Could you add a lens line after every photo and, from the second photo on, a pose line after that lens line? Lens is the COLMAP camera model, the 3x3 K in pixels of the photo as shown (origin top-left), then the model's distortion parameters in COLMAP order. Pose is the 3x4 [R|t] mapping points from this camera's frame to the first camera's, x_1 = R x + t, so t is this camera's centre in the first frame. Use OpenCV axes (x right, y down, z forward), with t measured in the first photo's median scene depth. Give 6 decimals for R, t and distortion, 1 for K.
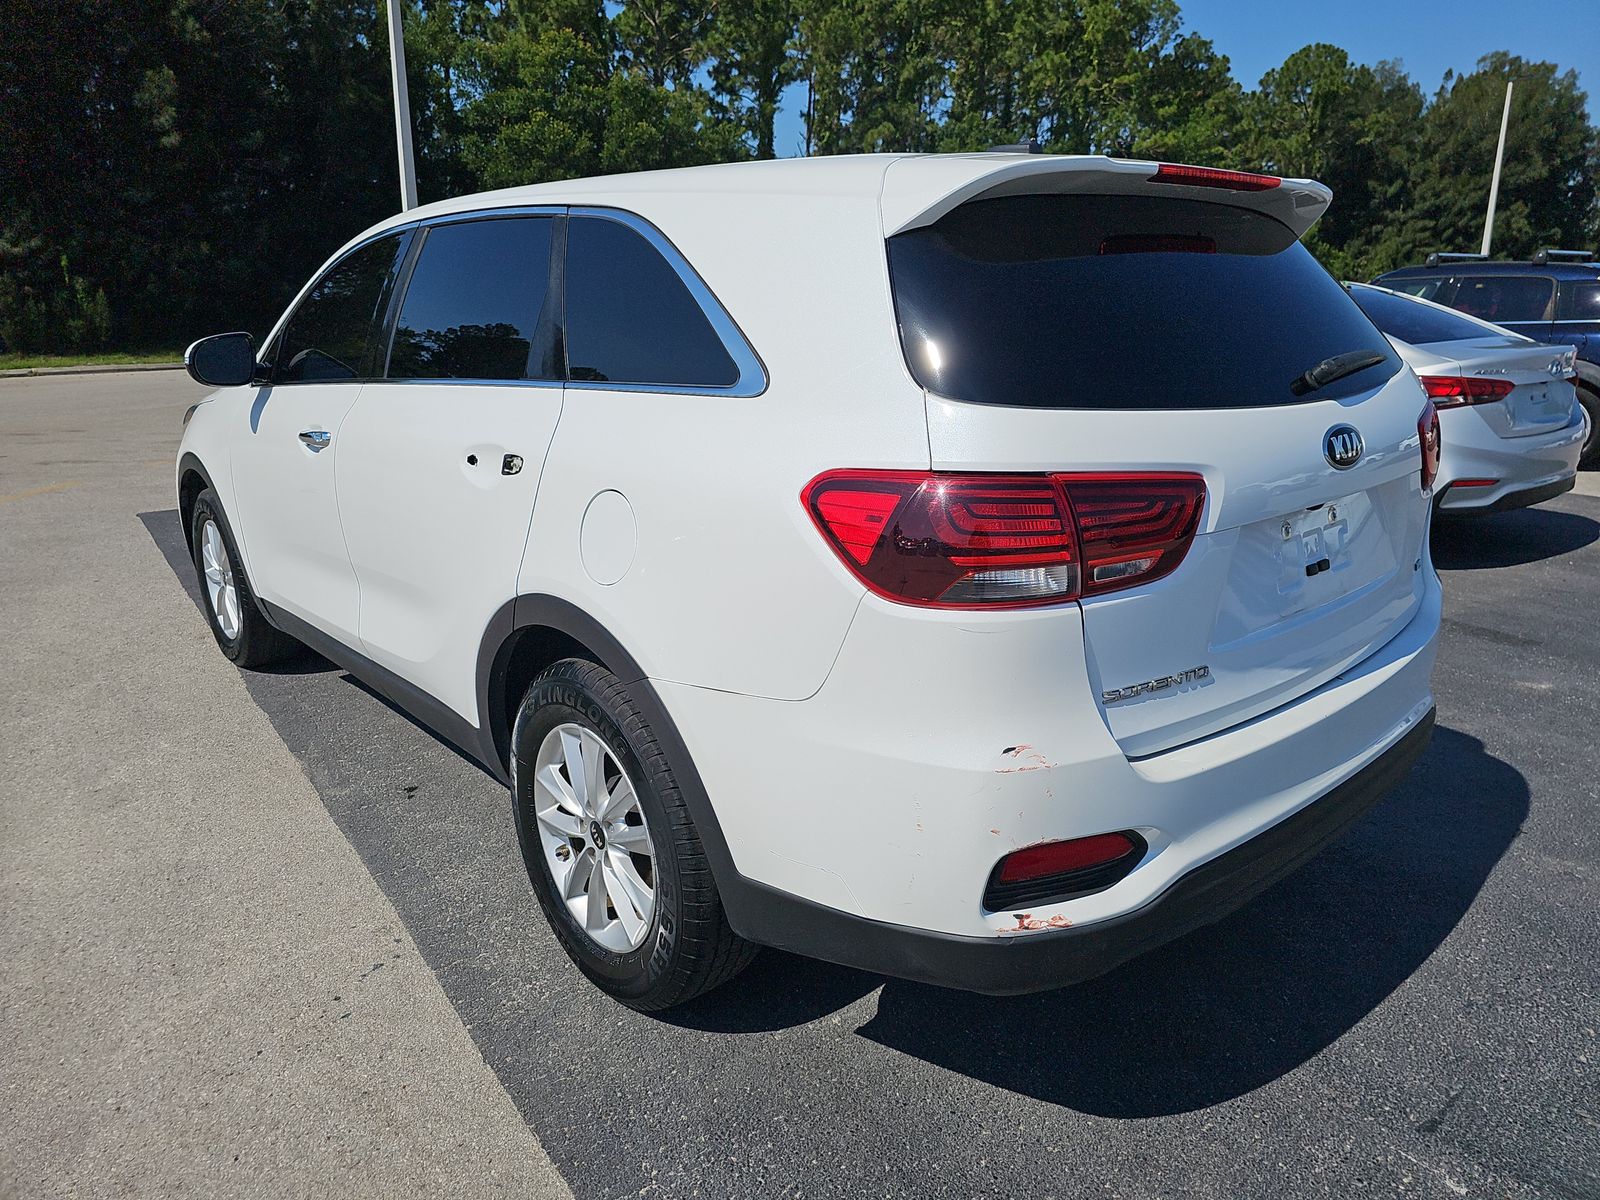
lens RADIAL K [[1063.2, 0, 788.8], [0, 1063.2, 607.9], [0, 0, 1]] dist [0.019677, -0.026102]
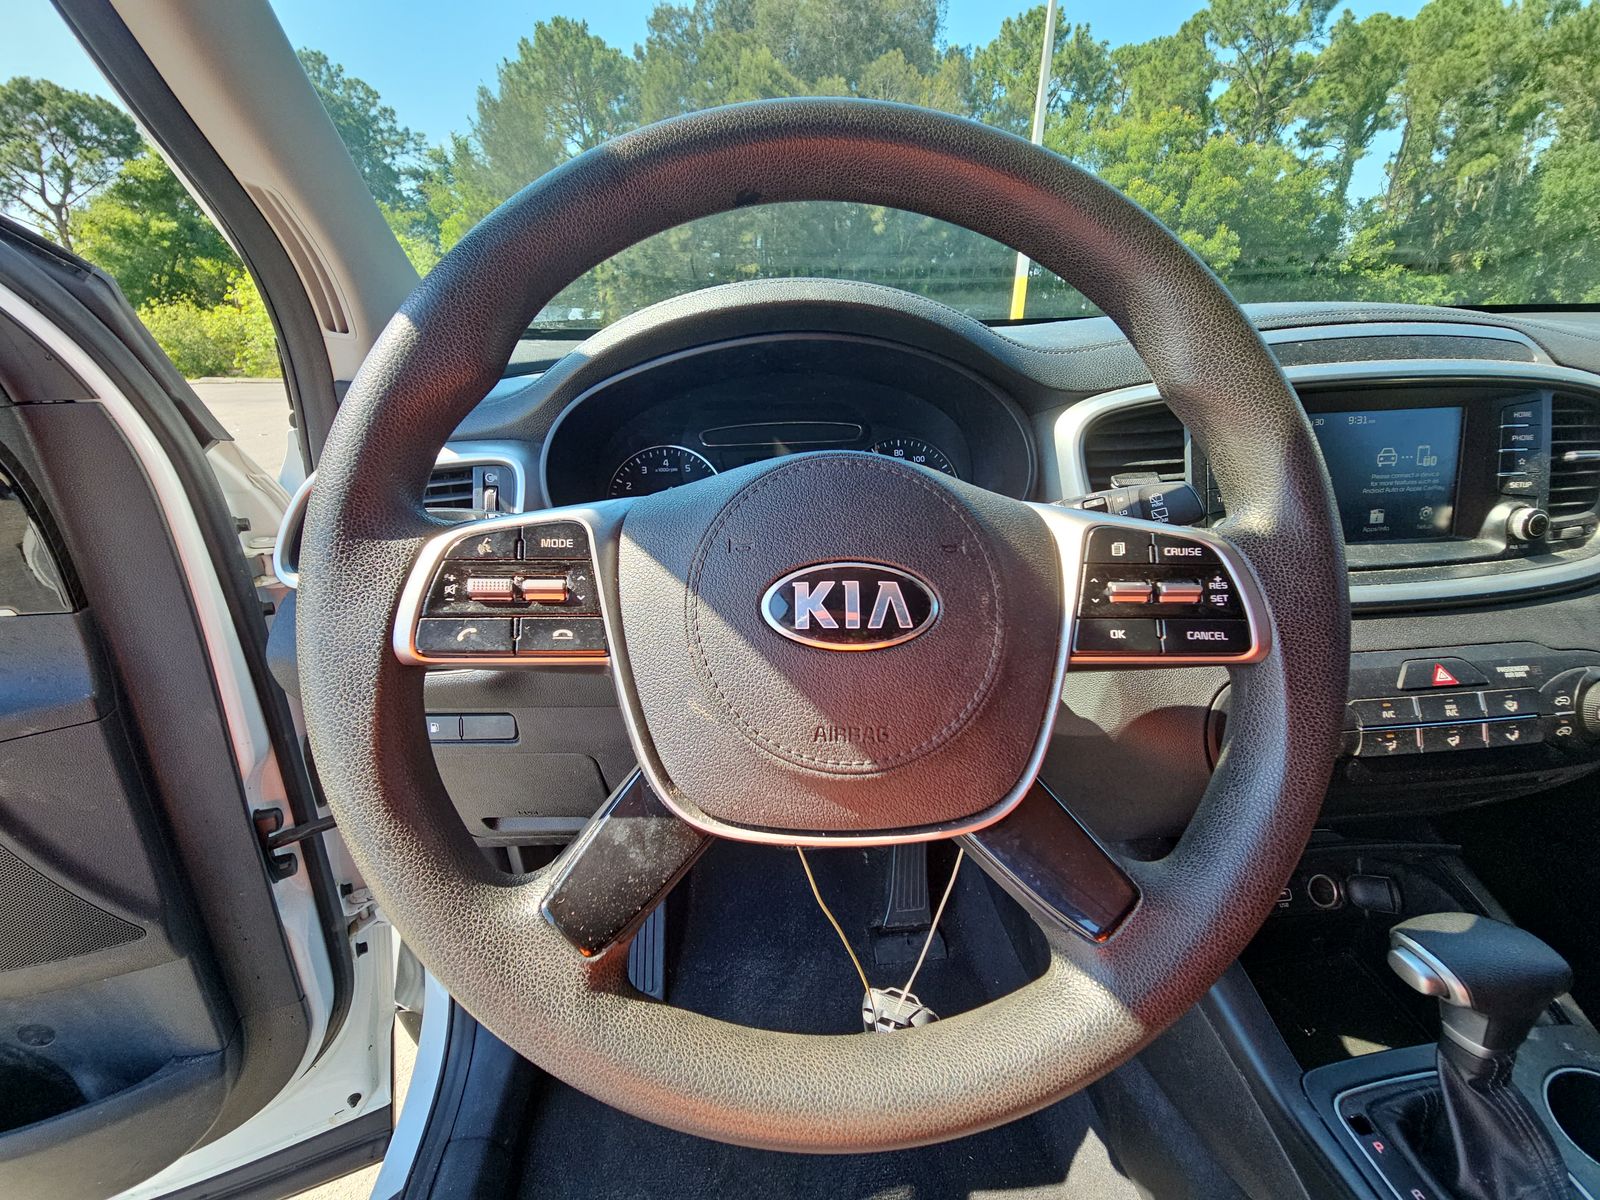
lens RADIAL K [[638.3, 0, 803.6], [0, 638.3, 602.5], [0, 0, 1]] dist [-0.003321, -0.005382]
pose [[0.806853, 0.215146, -0.550182, -0.023926], [-0.151473, 0.975534, 0.159339, -0.022568], [0.571003, -0.045226, 0.819701, 0.103733]]
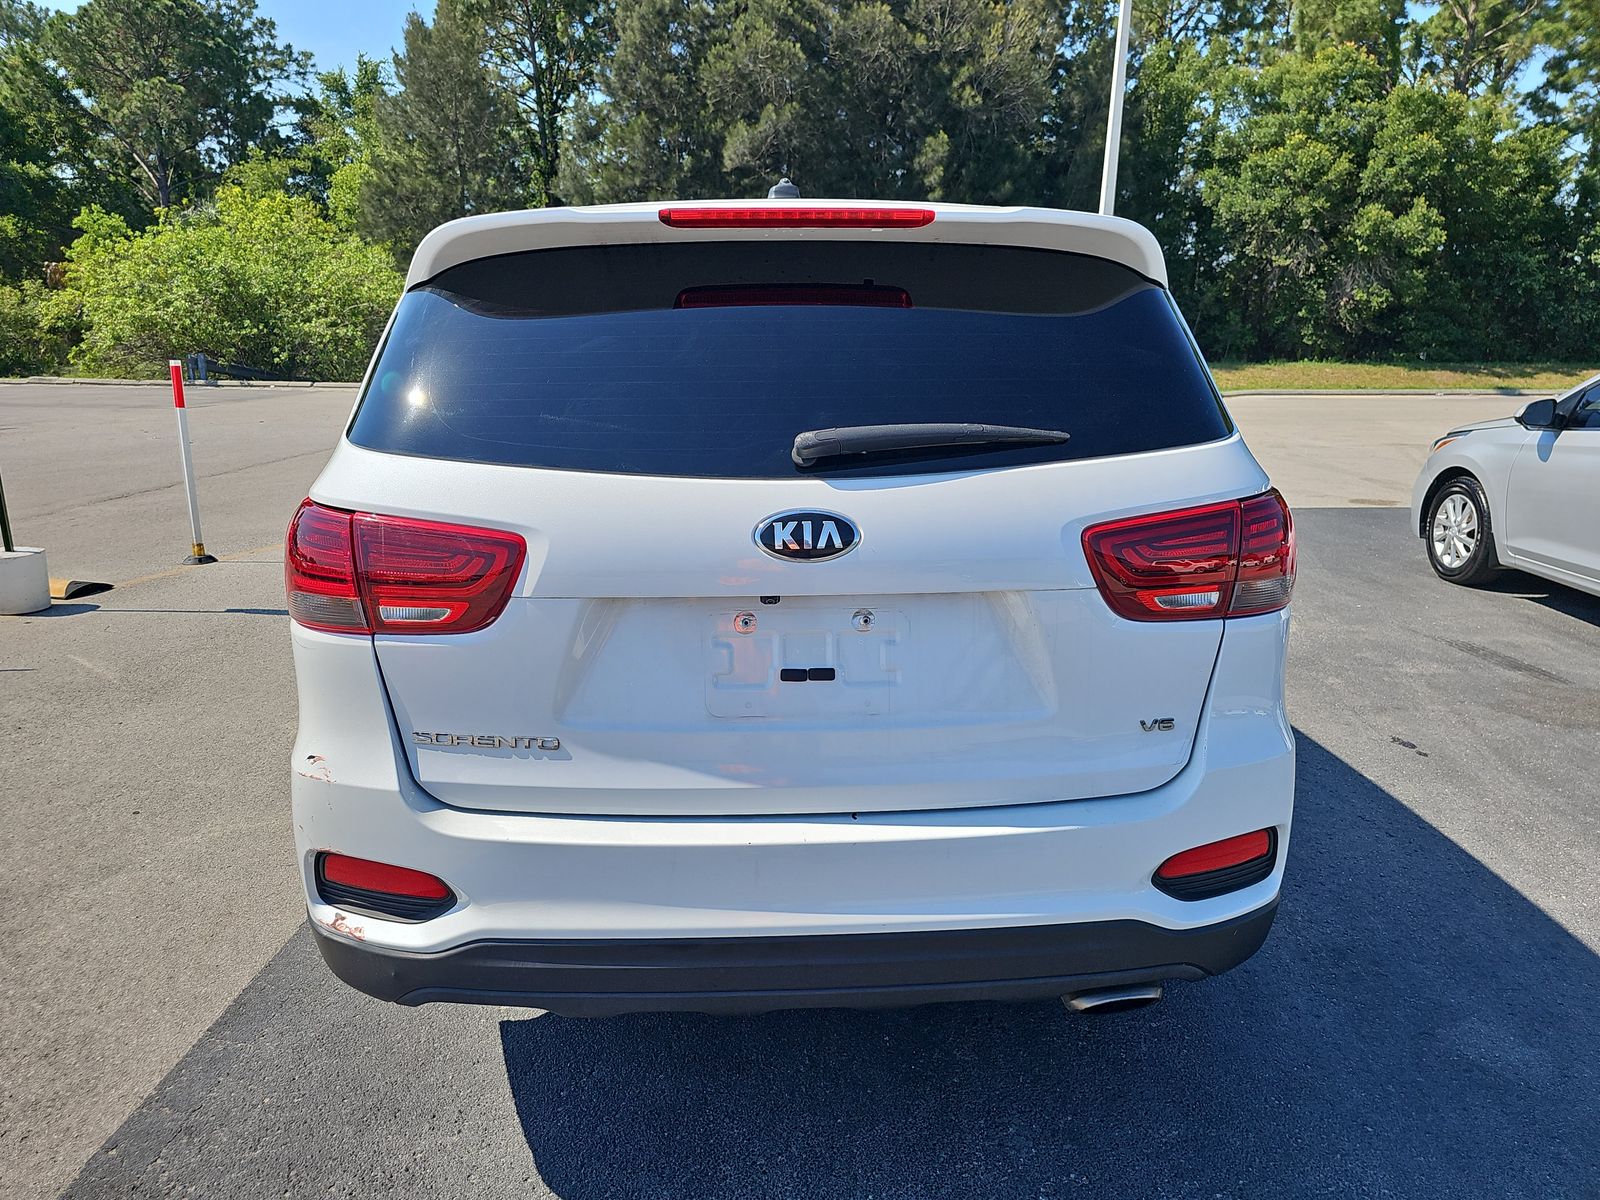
lens RADIAL K [[1063.2, 0, 773.8], [0, 1063.2, 620.3], [0, 0, 1]] dist [0.019677, -0.026102]
pose [[0.774354, 0.171321, -0.609118, 0.050533], [-0.183069, 0.982137, 0.043505, -0.005835], [0.605691, 0.077823, 0.791885, 0.016520]]
